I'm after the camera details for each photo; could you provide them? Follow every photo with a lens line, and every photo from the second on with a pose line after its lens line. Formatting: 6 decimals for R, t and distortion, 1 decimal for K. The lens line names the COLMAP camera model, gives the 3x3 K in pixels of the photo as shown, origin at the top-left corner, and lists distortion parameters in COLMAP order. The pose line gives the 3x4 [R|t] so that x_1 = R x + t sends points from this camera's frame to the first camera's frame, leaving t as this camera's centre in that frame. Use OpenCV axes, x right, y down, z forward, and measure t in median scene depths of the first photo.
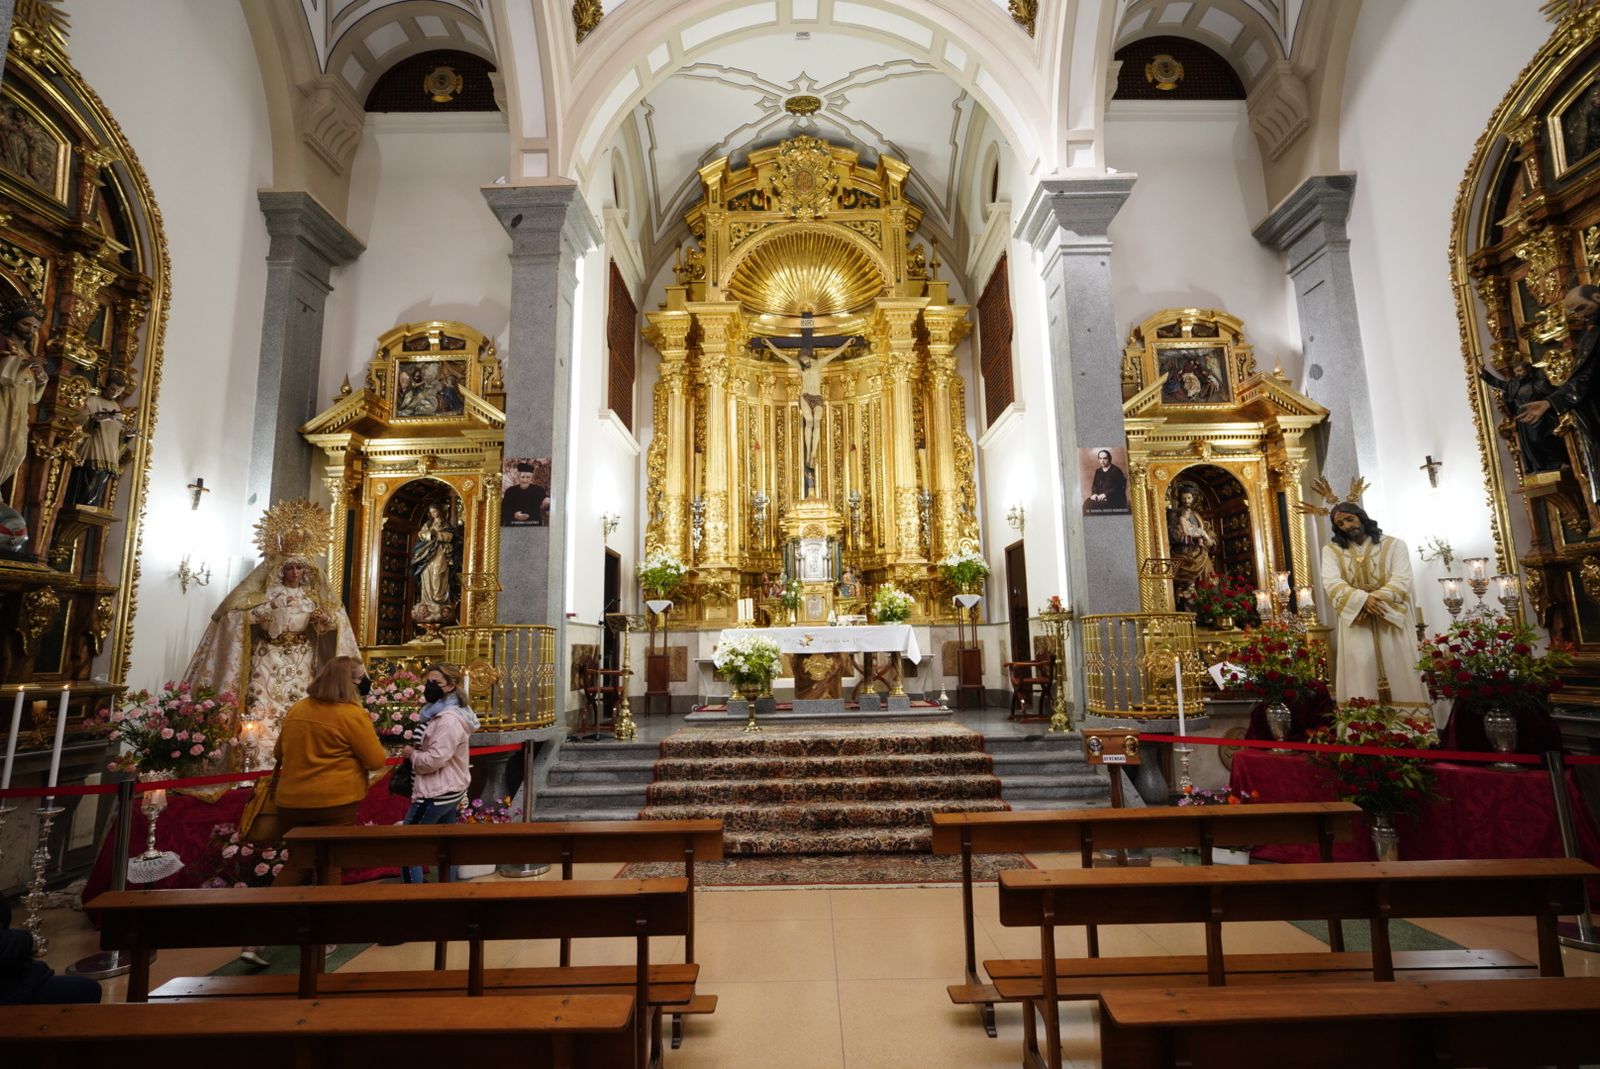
lens RADIAL K [[764.6, 0, 800.0], [0, 764.6, 534.5], [0, 0, 1]] dist [-0.002366, 0.006929]
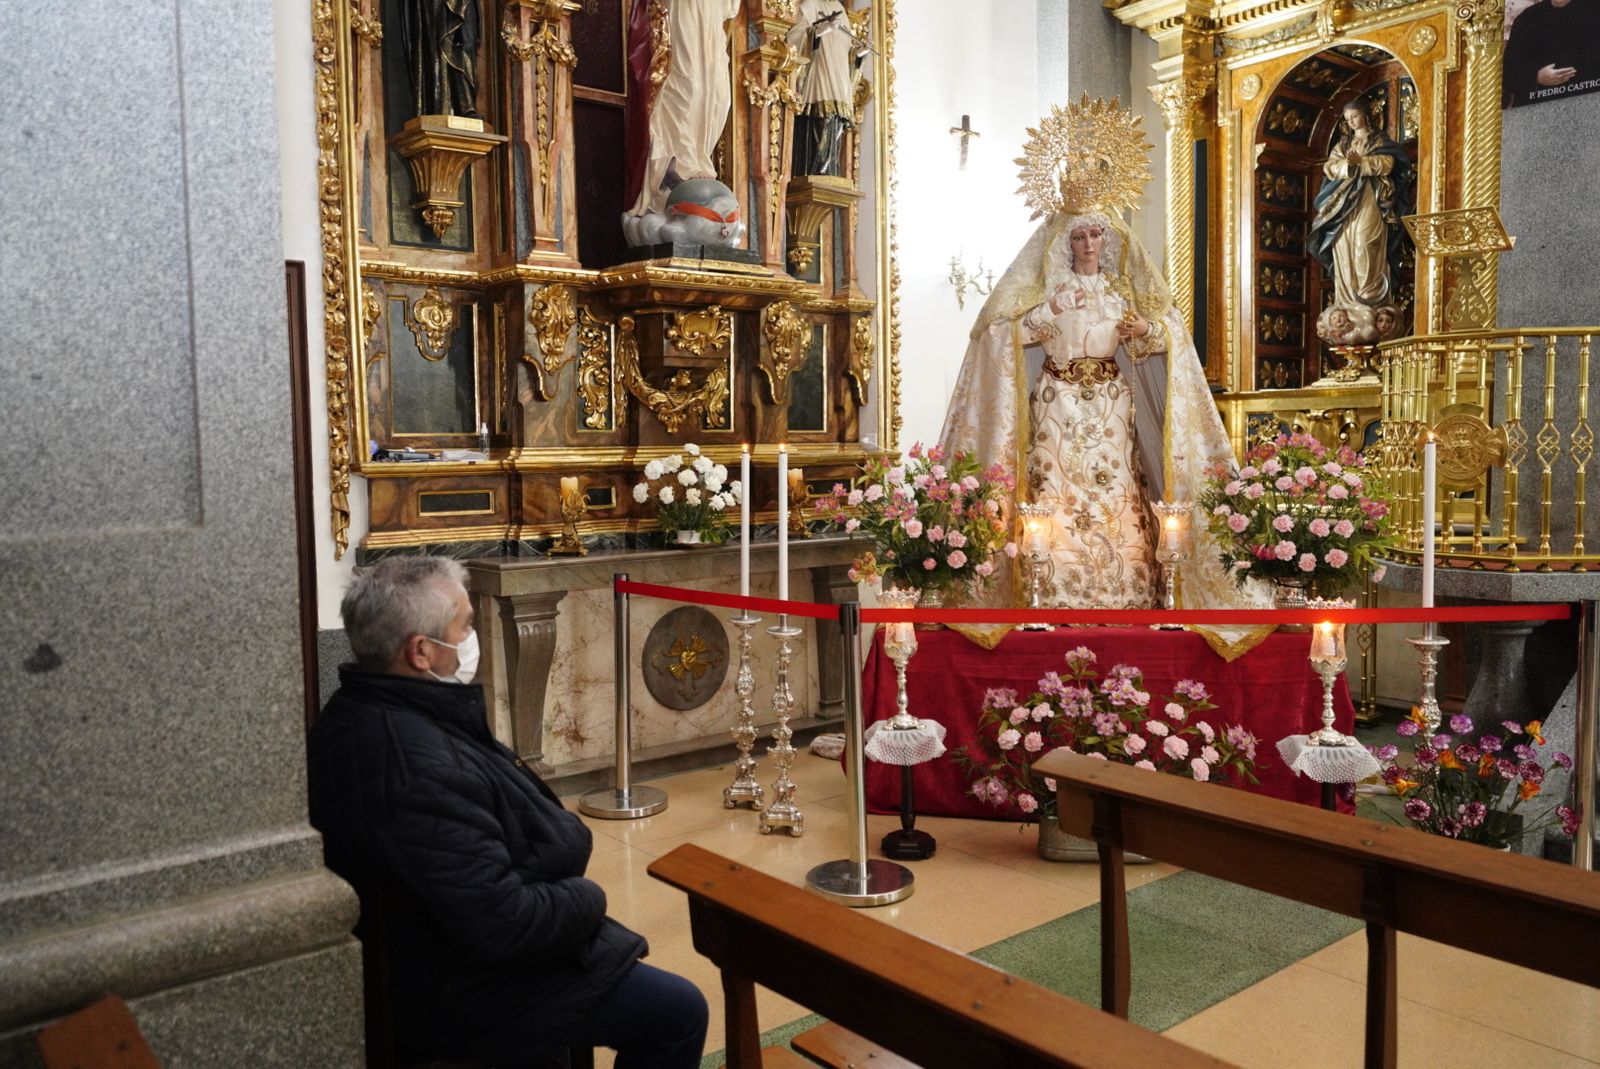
lens RADIAL K [[1213.1, 0, 800.0], [0, 1213.1, 534.5], [0, 0, 1]] dist [-0.007704, 0.003192]
pose [[0.633176, 0.068842, -0.770941, -0.126507], [0.120552, 0.975110, 0.186083, 0.063525], [0.764563, -0.210762, 0.609117, 0.291043]]
